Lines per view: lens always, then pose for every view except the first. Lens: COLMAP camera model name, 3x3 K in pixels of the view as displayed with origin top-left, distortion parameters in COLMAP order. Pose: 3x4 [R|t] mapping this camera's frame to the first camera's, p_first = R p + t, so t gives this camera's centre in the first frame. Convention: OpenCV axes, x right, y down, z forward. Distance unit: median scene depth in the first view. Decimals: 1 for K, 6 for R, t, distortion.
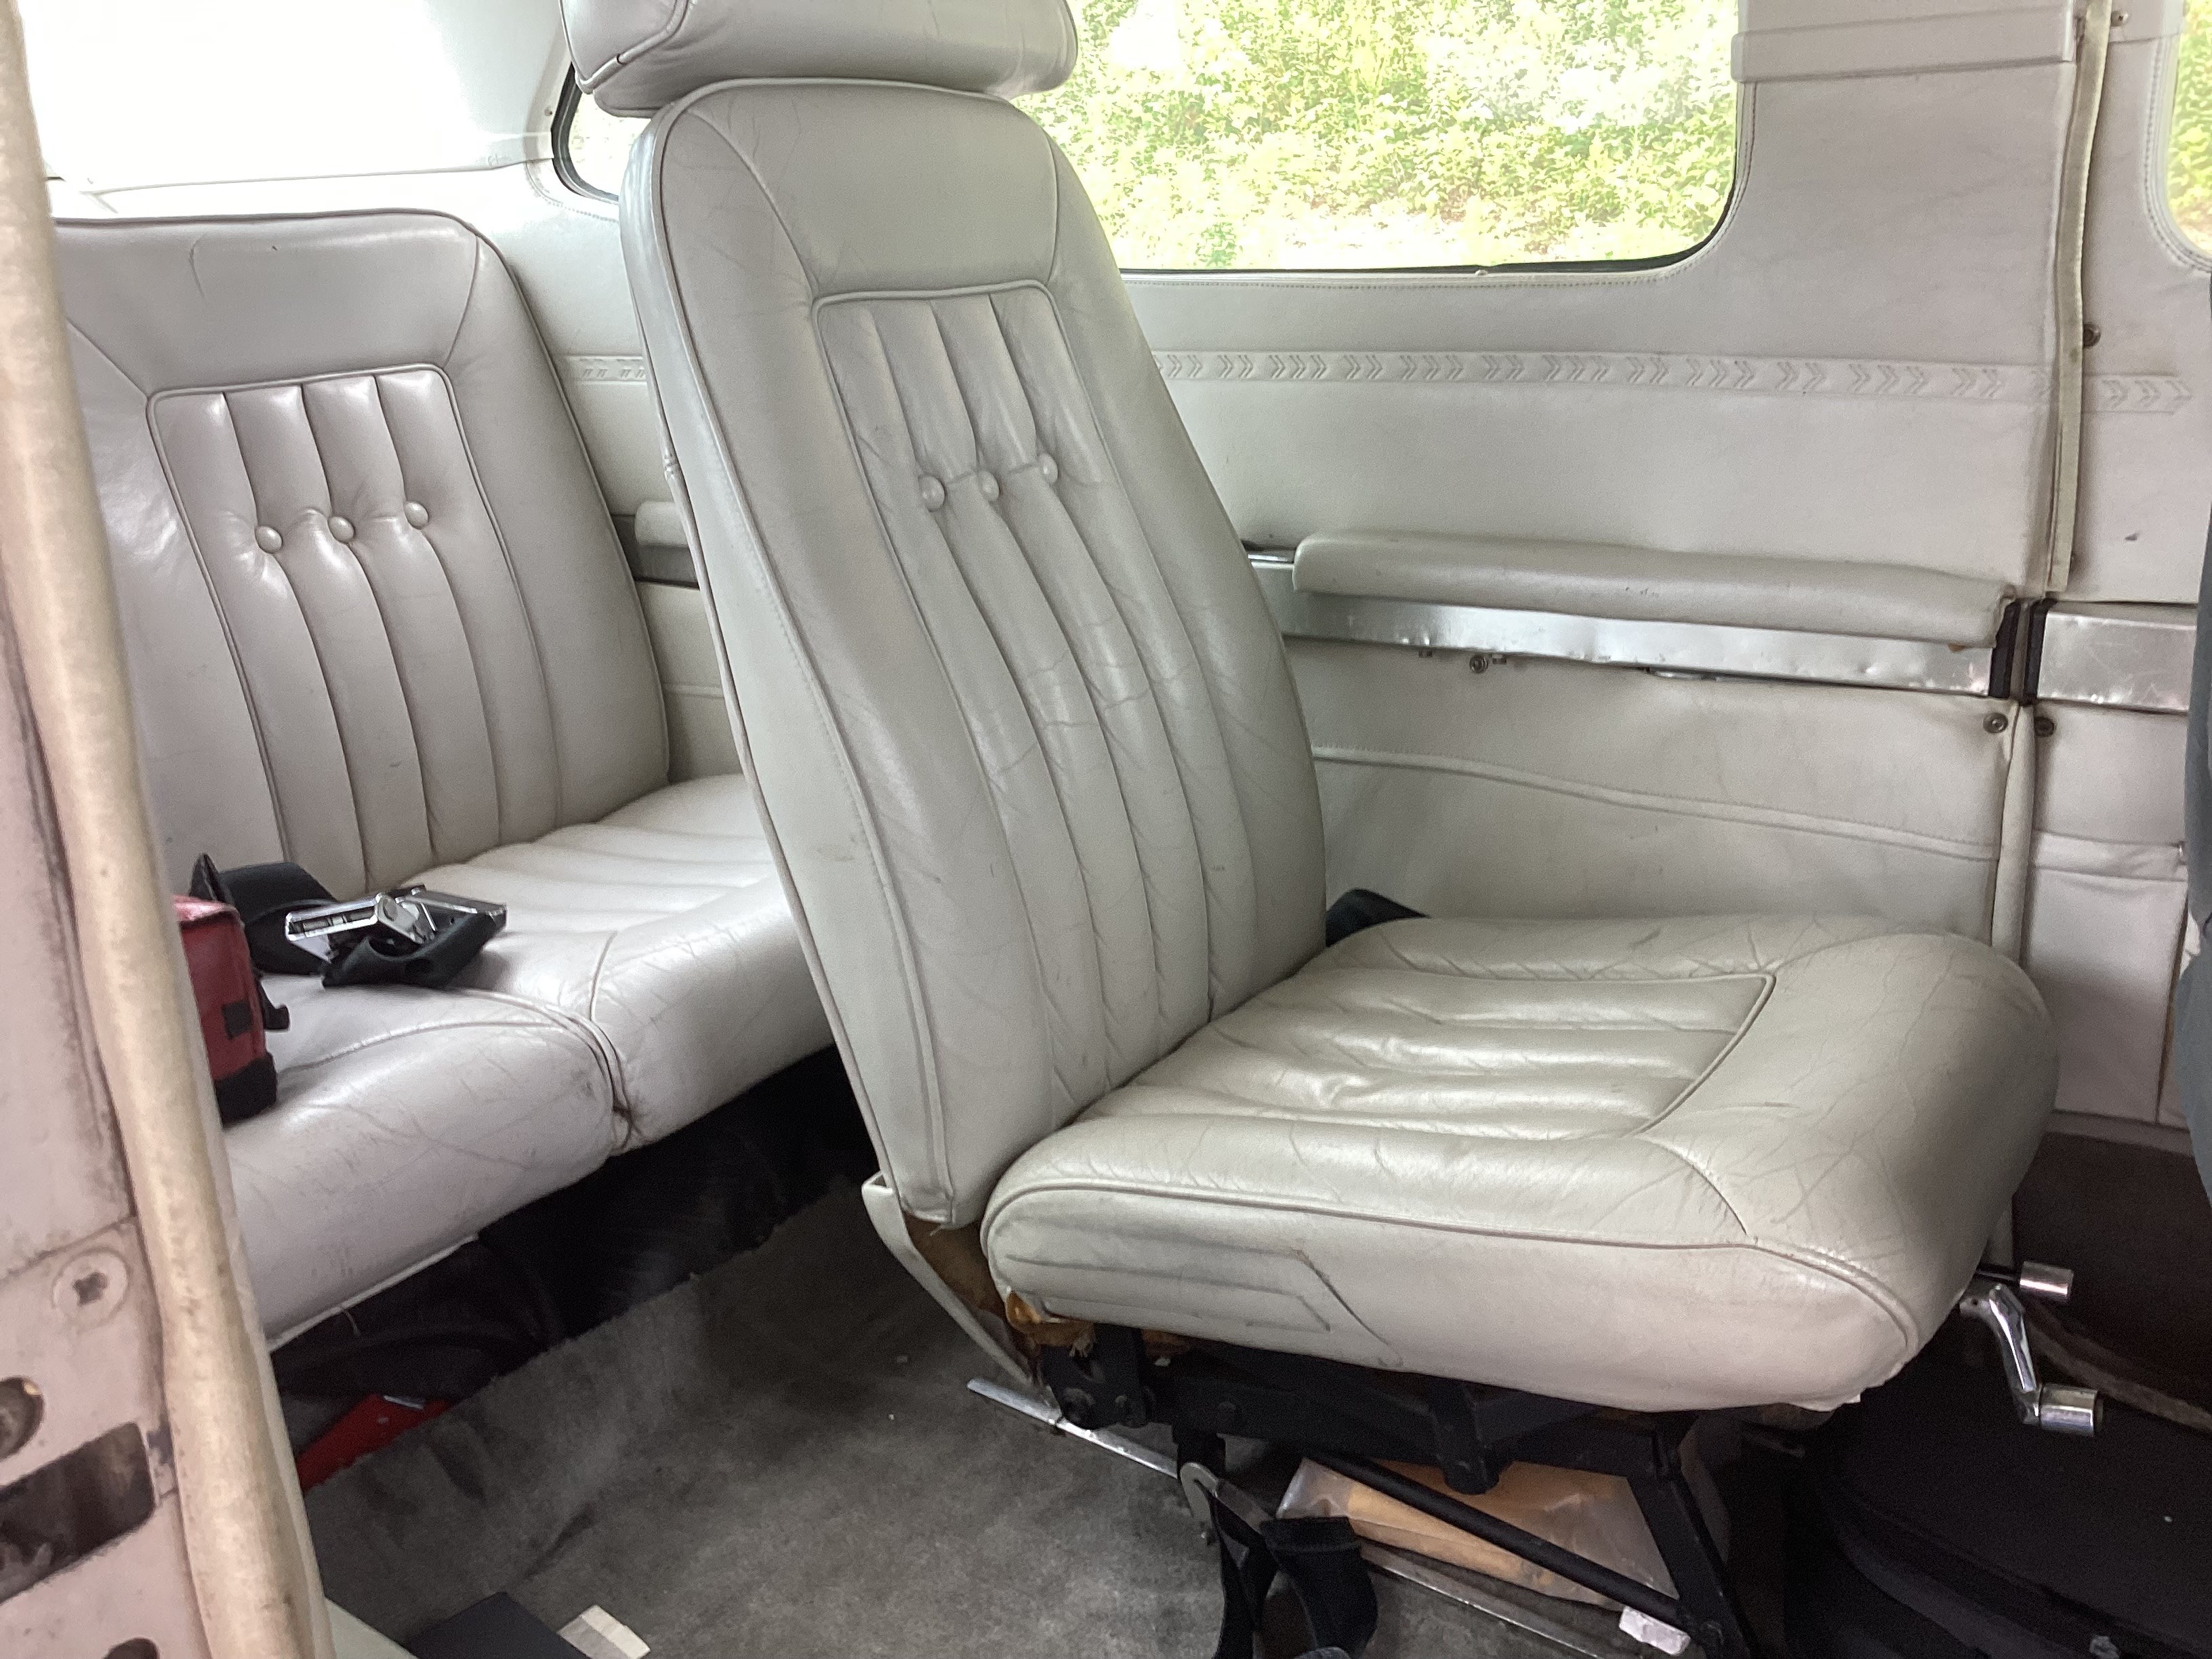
lens RADIAL K [[2040.8, 0, 1128.0], [0, 2040.8, 862.6], [0, 0, 1]] dist [0.113946, -0.220869]
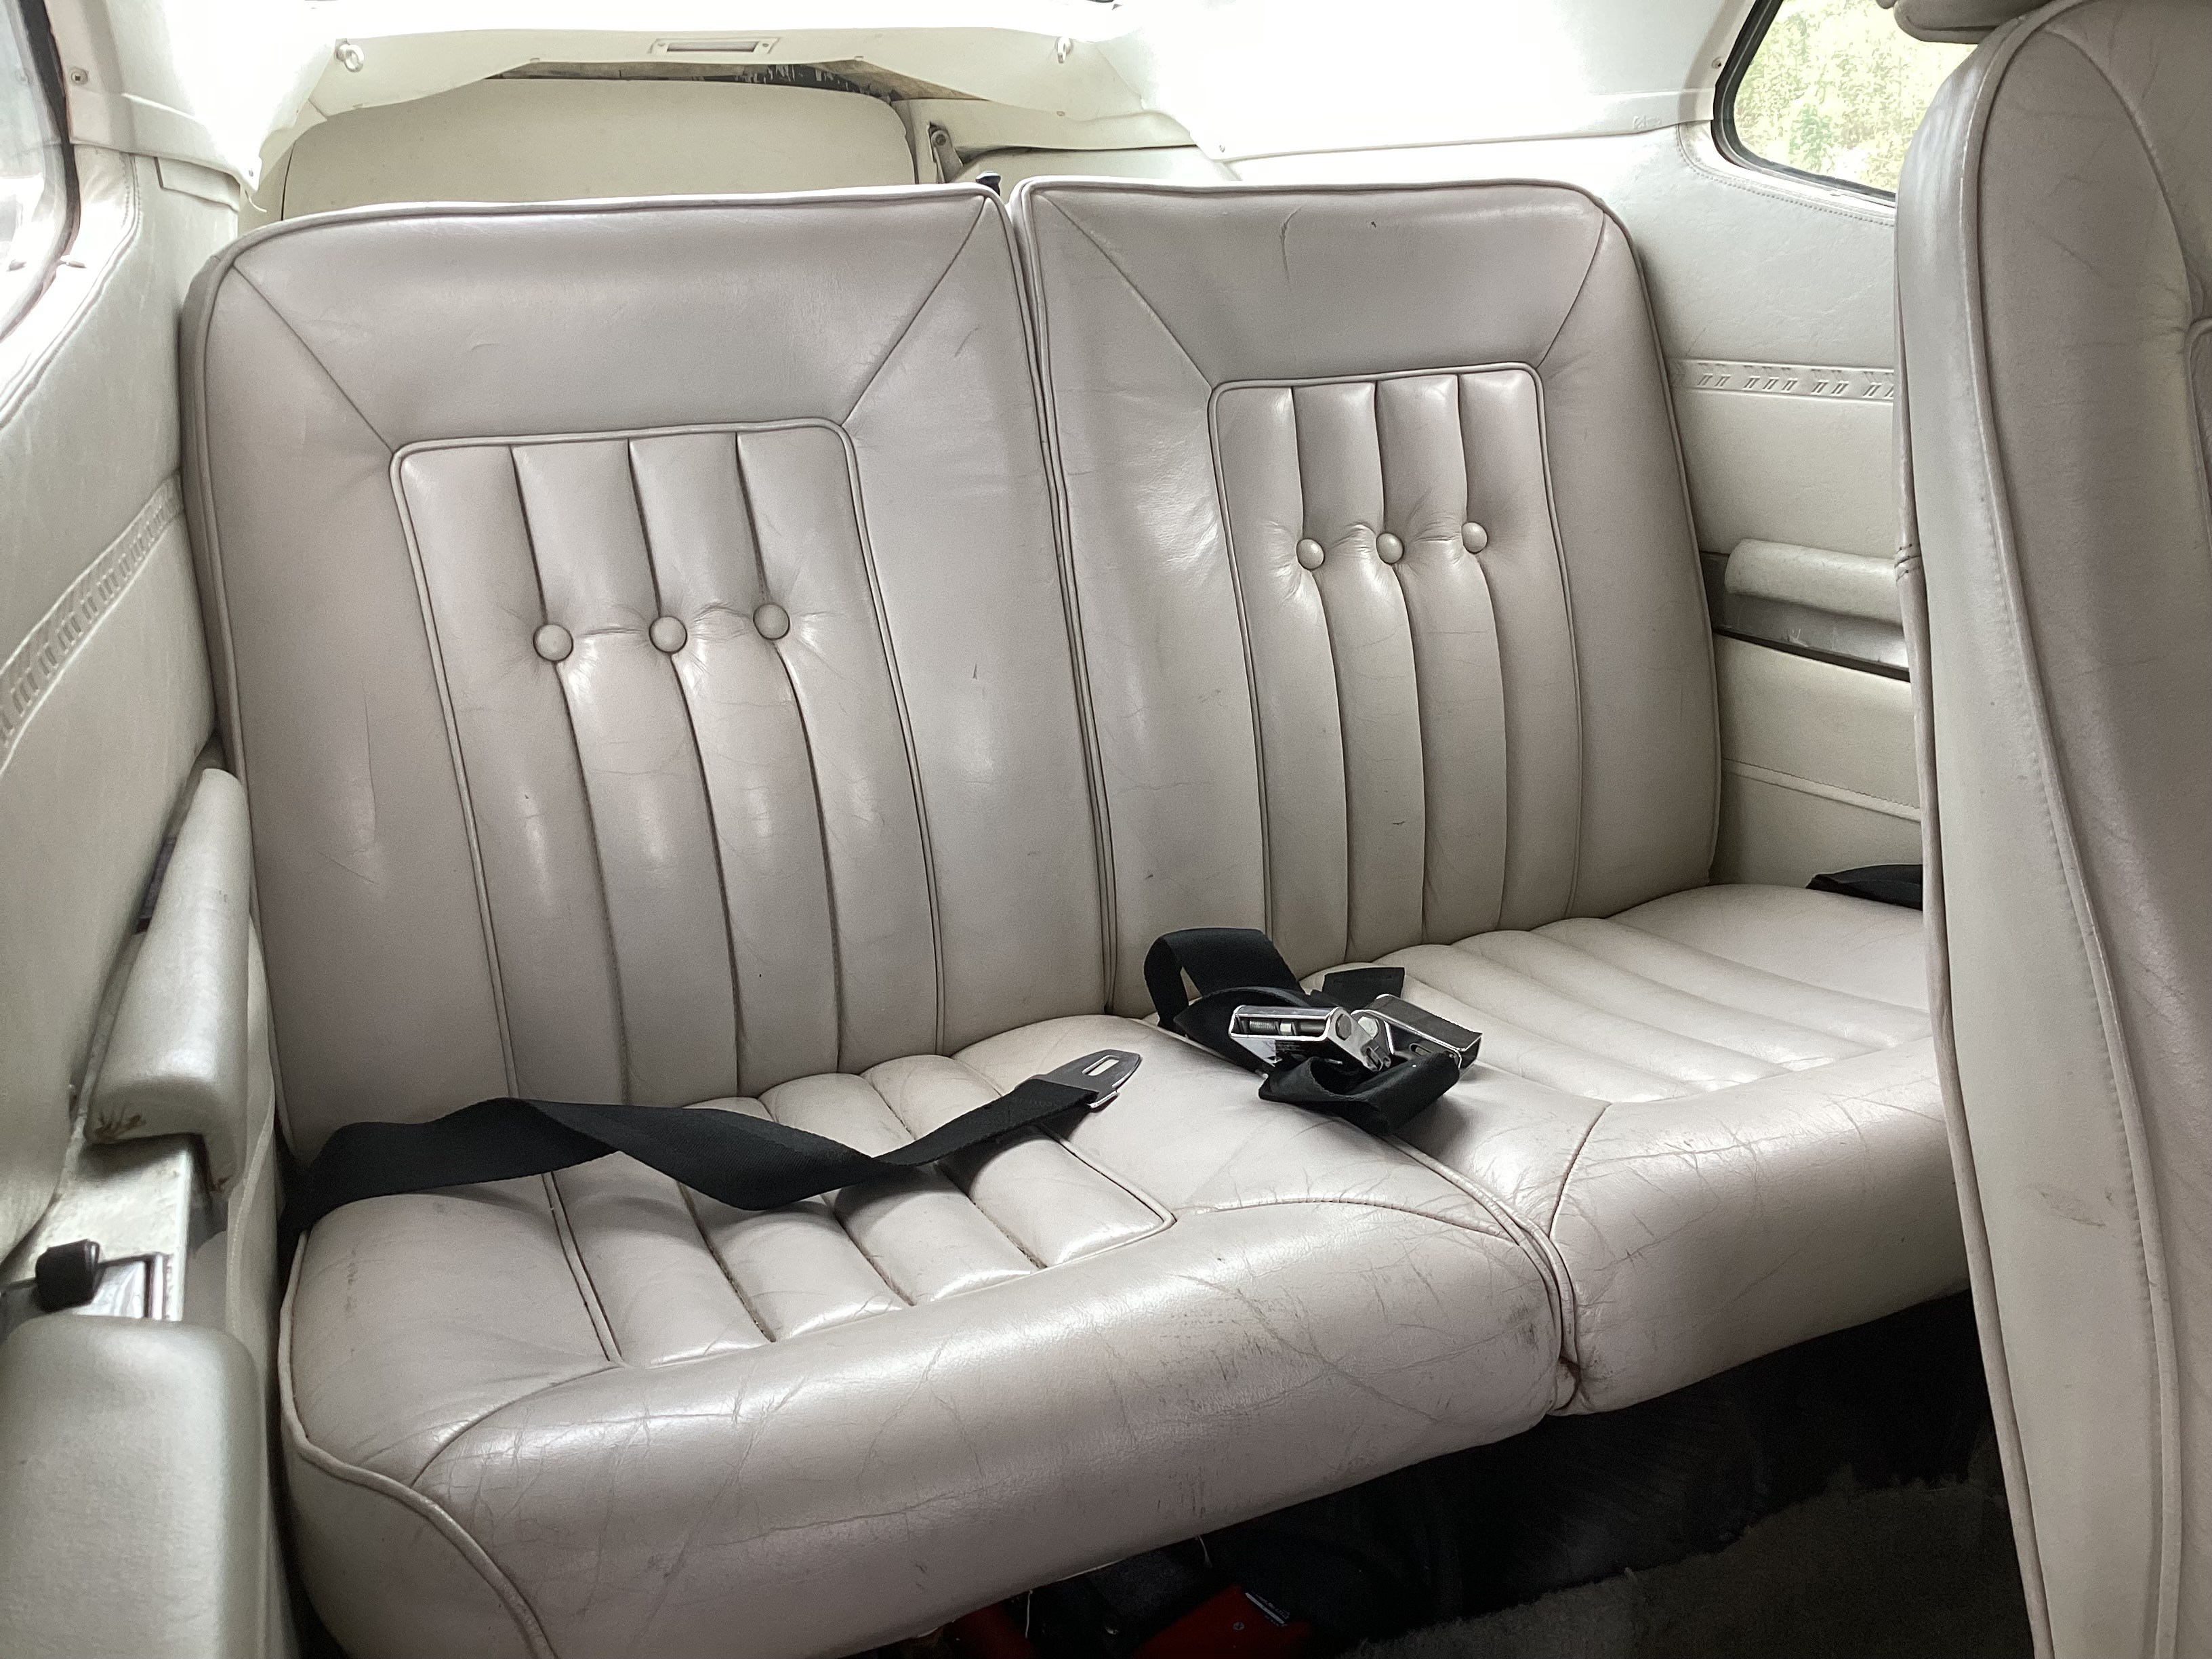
lens RADIAL K [[2040.8, 0, 1128.0], [0, 2040.8, 862.6], [0, 0, 1]] dist [0.113946, -0.220869]
pose [[0.867544, 0.168270, -0.468031, -0.048750], [-0.164413, 0.985152, 0.049434, -0.056644], [0.469400, 0.034064, 0.882328, 0.190887]]
